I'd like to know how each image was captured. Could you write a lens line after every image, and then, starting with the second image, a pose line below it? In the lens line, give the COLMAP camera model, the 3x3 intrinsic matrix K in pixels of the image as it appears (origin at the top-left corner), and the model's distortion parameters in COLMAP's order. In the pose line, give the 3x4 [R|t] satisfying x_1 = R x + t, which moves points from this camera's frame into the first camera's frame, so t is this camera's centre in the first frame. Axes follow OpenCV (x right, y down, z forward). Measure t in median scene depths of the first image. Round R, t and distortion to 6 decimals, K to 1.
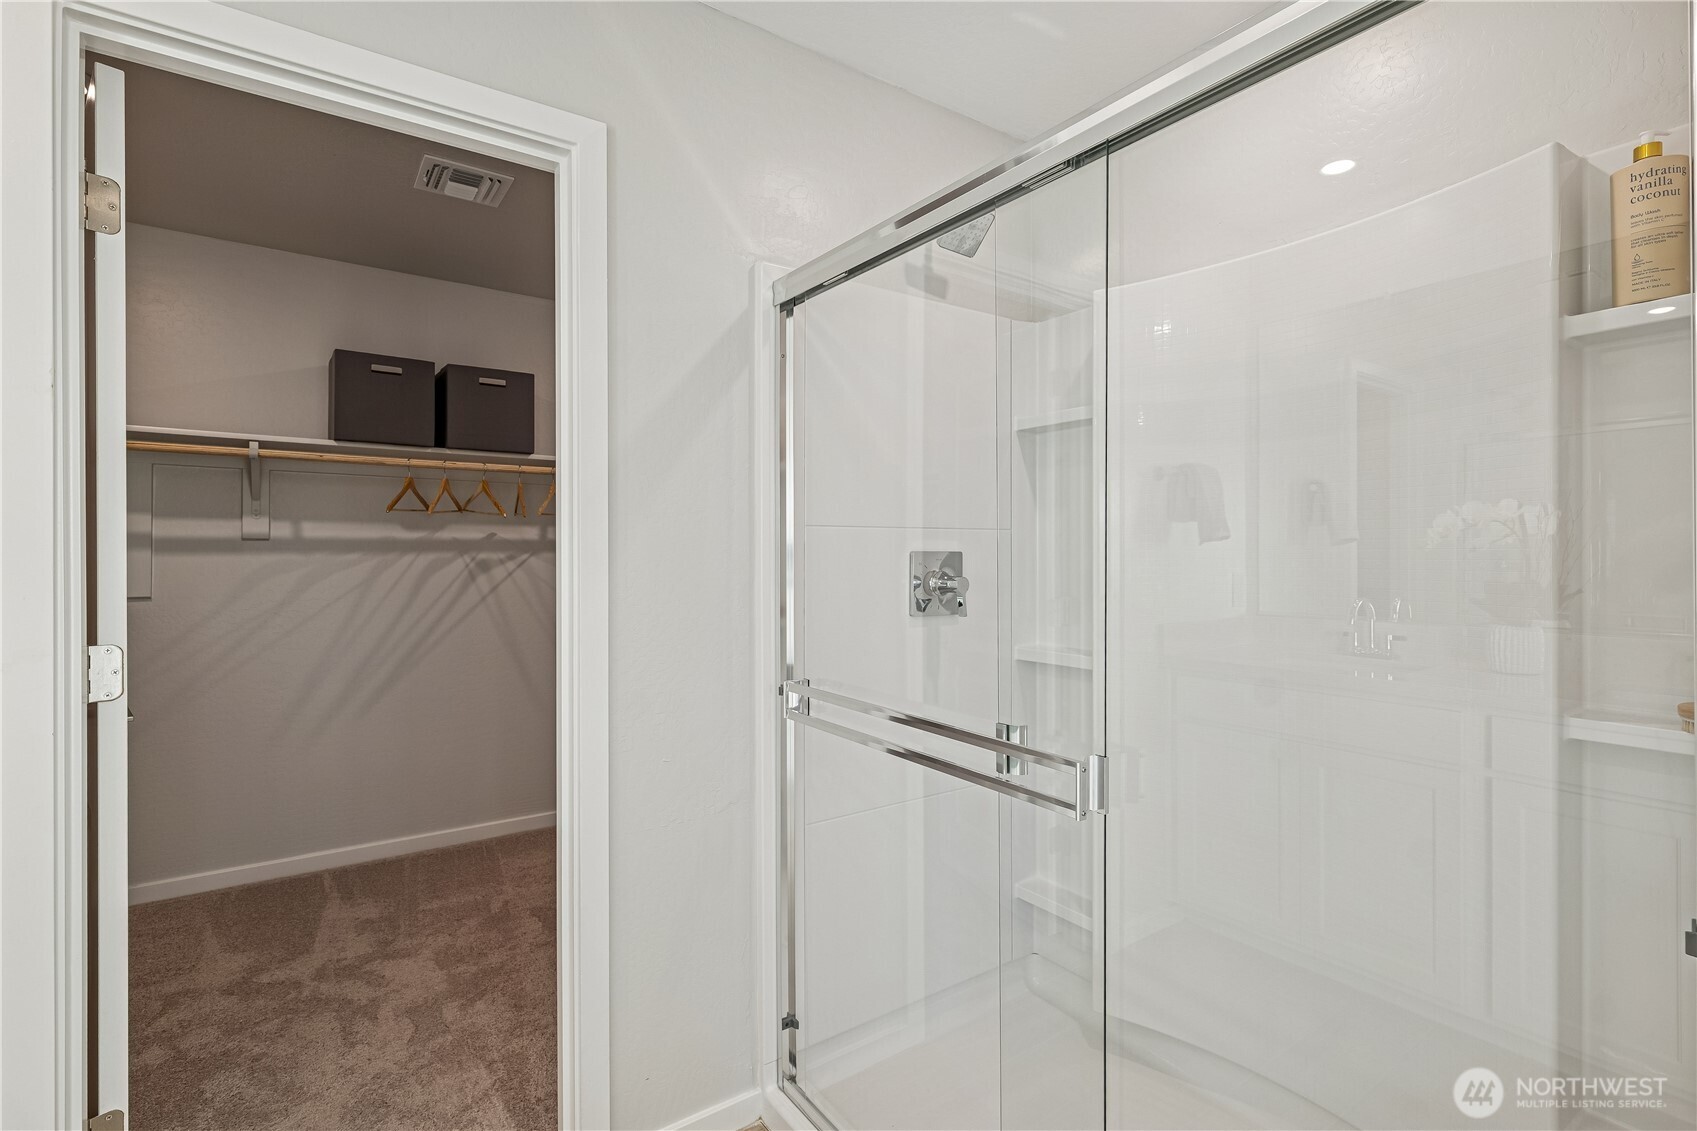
lens RADIAL K [[798.0, 0, 852.5], [0, 798.0, 557.9], [0, 0, 1]] dist [0.000239, 0.000407]
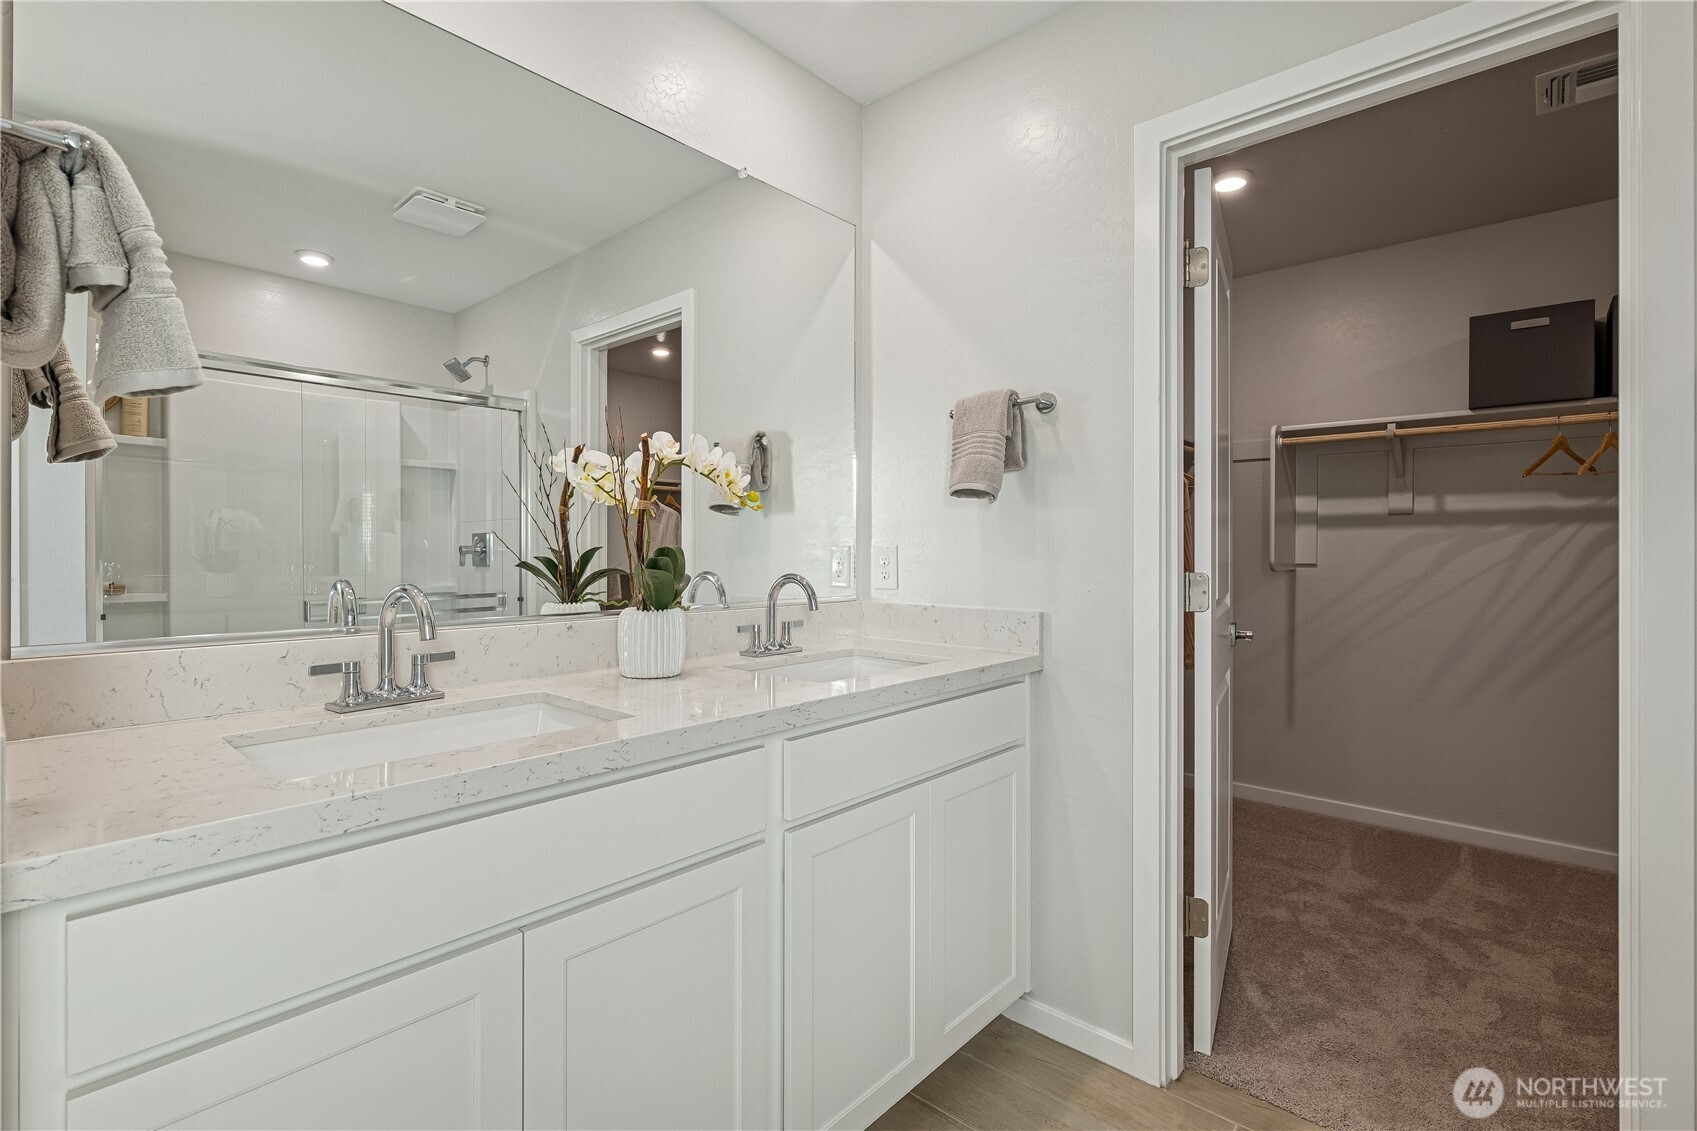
lens RADIAL K [[798.0, 0, 852.7], [0, 798.0, 557.8], [0, 0, 1]] dist [0.000239, 0.000407]
pose [[0.223687, 0.004038, -0.974653, 0.164582], [-0.002988, 0.999990, 0.003458, 0.039803], [0.974657, 0.002138, 0.223696, 0.035565]]
